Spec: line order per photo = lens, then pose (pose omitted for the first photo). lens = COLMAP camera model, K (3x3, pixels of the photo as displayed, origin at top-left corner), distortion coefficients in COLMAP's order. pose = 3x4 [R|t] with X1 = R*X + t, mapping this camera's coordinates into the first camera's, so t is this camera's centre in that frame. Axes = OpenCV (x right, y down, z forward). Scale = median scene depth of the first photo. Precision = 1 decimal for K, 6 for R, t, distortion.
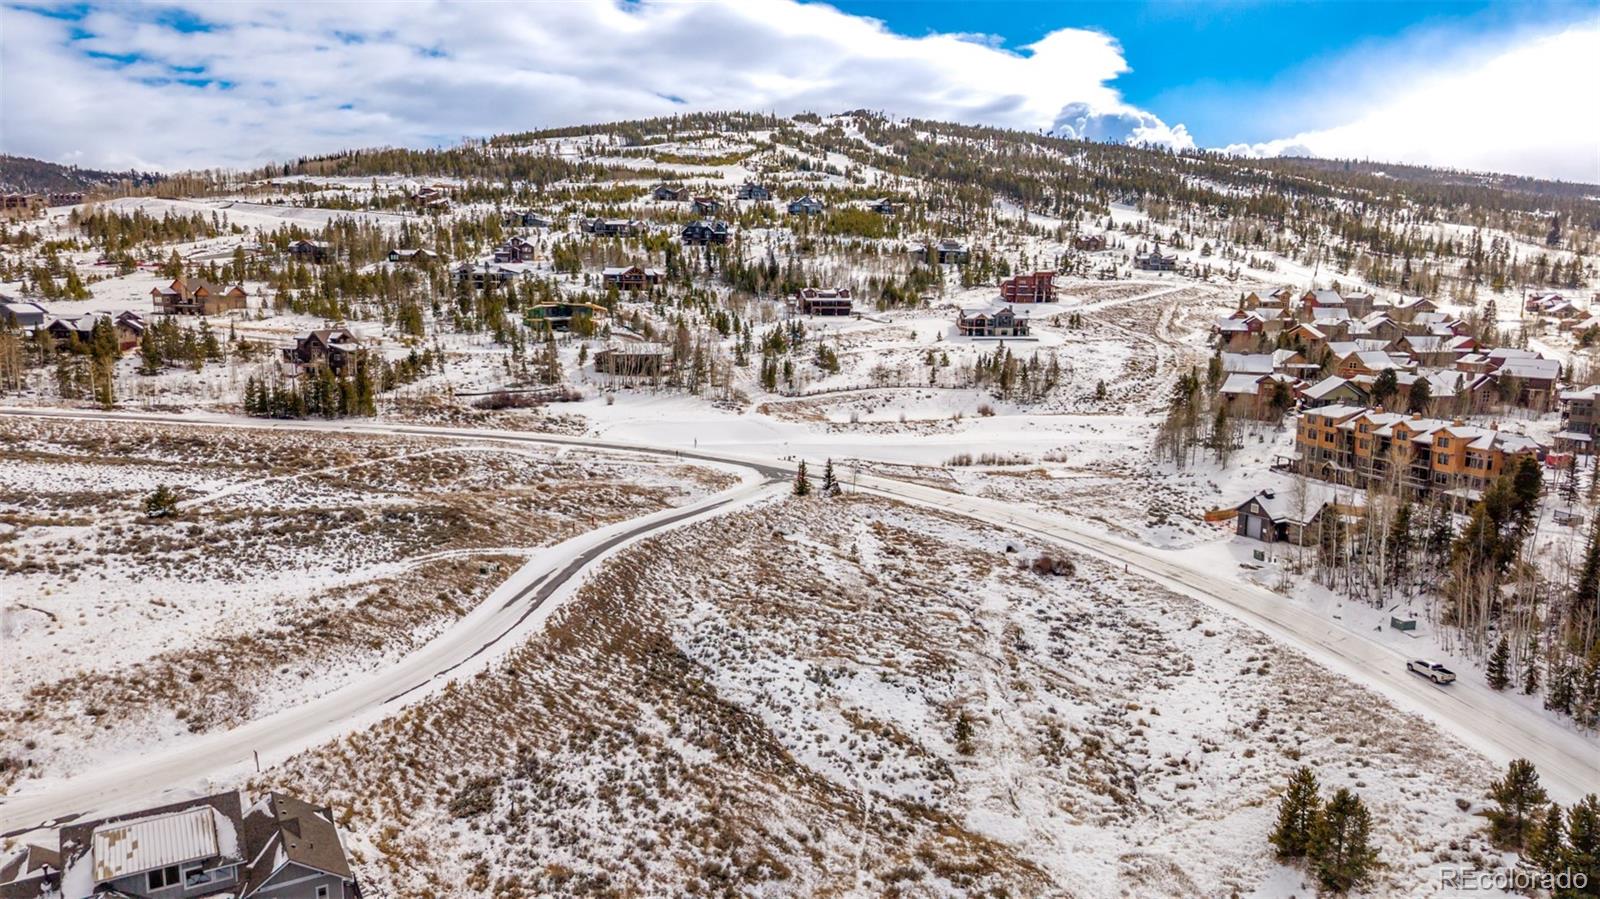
lens RADIAL K [[1109.8, 0, 809.6], [0, 1109.8, 451.8], [0, 0, 1]] dist [0.010728, -0.017249]
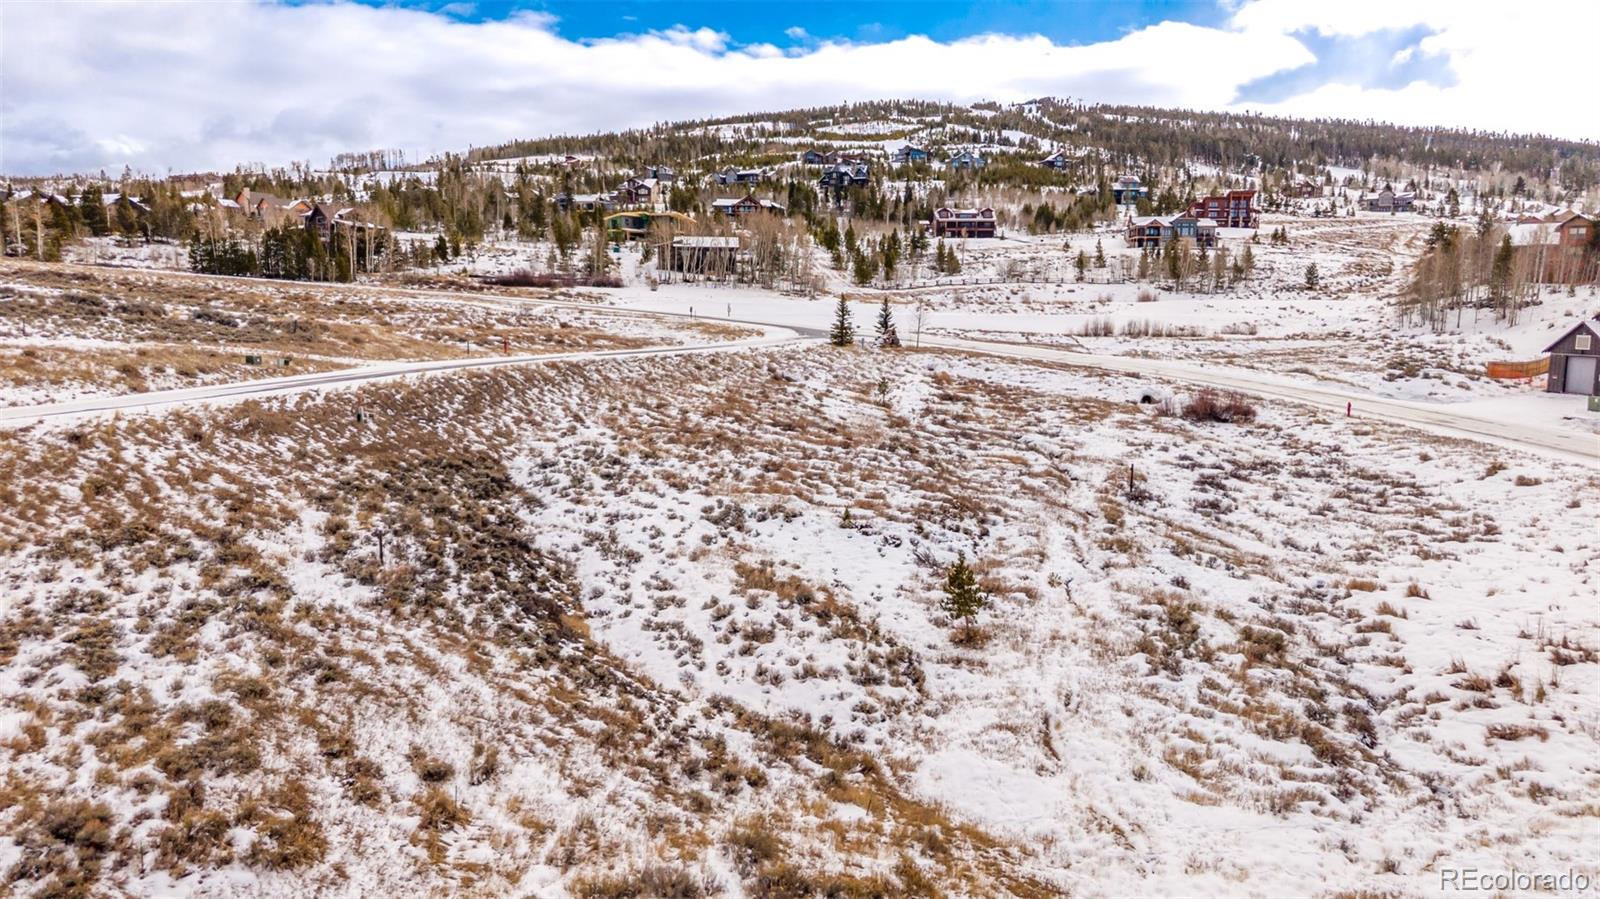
lens RADIAL K [[1109.8, 0, 789.7], [0, 1109.8, 446.3], [0, 0, 1]] dist [0.010728, -0.017249]
pose [[0.982471, 0.015480, -0.185771, 0.133657], [-0.020862, 0.999416, -0.027047, 0.179427], [0.185244, 0.030448, 0.982221, 0.473650]]
